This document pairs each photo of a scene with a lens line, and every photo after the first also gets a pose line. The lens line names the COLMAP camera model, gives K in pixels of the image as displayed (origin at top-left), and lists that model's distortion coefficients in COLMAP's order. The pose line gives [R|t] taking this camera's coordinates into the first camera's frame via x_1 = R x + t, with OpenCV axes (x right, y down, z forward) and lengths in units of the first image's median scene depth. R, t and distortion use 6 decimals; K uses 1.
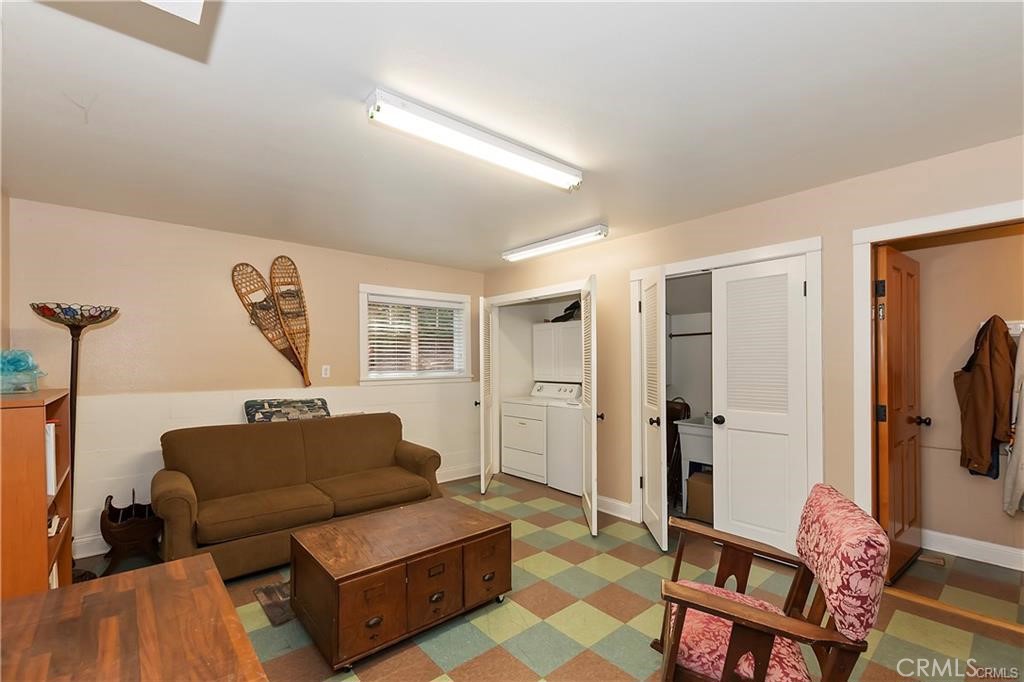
lens RADIAL K [[447.7, 0, 512.0], [0, 447.7, 356.2], [0, 0, 1]] dist [0.002305, -0.000214]
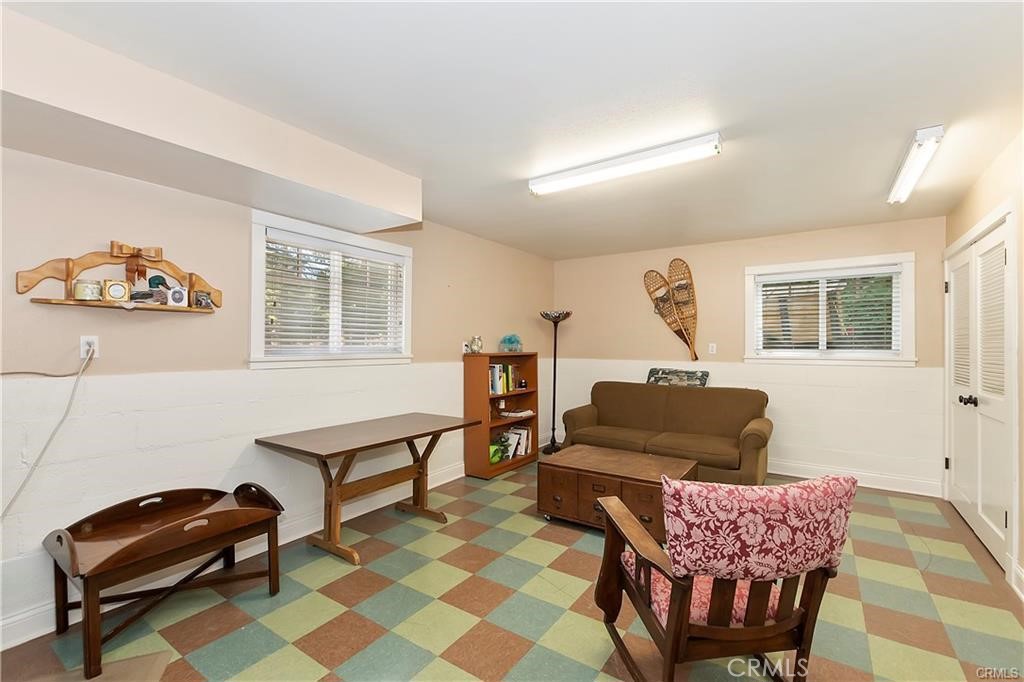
lens RADIAL K [[442.8, 0, 517.9], [0, 442.8, 340.2], [0, 0, 1]] dist [0.001134, 0.000009]
pose [[0.259694, -0.004698, -0.965680, 0.615697], [0.008362, 0.999962, -0.002616, 0.011744], [0.965655, -0.007395, 0.259723, 0.228147]]
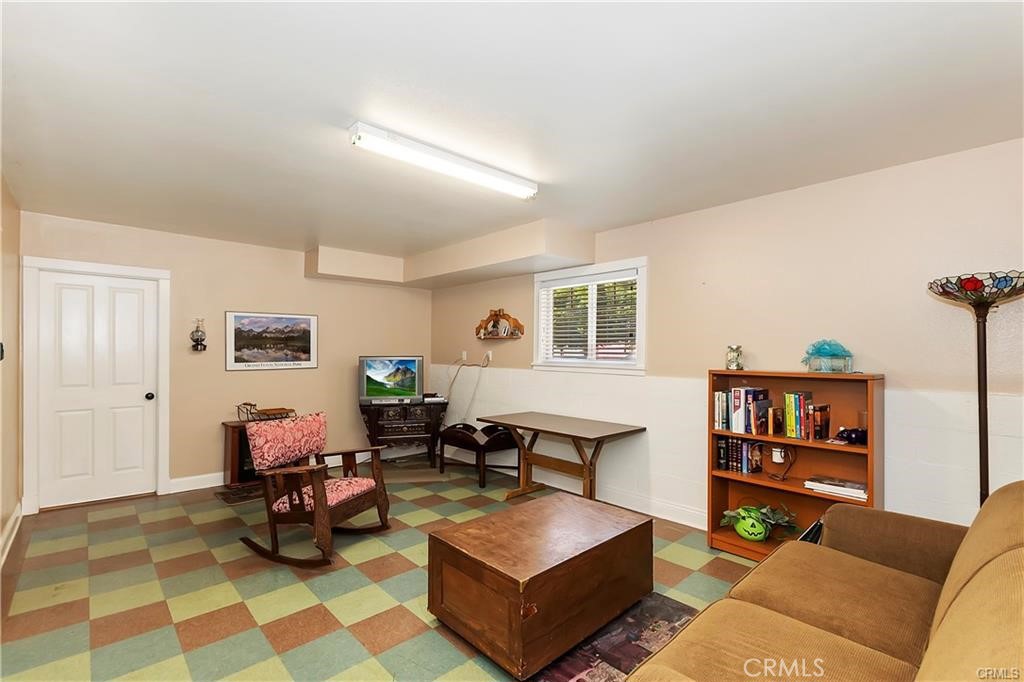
lens RADIAL K [[466.1, 0, 518.5], [0, 466.1, 358.7], [0, 0, 1]] dist [0.002855, -0.000214]
pose [[-0.999136, 0.000096, -0.041565, -0.090533], [-0.000048, 0.999994, 0.003479, 0.018556], [0.041565, 0.003478, -0.999130, 1.243607]]
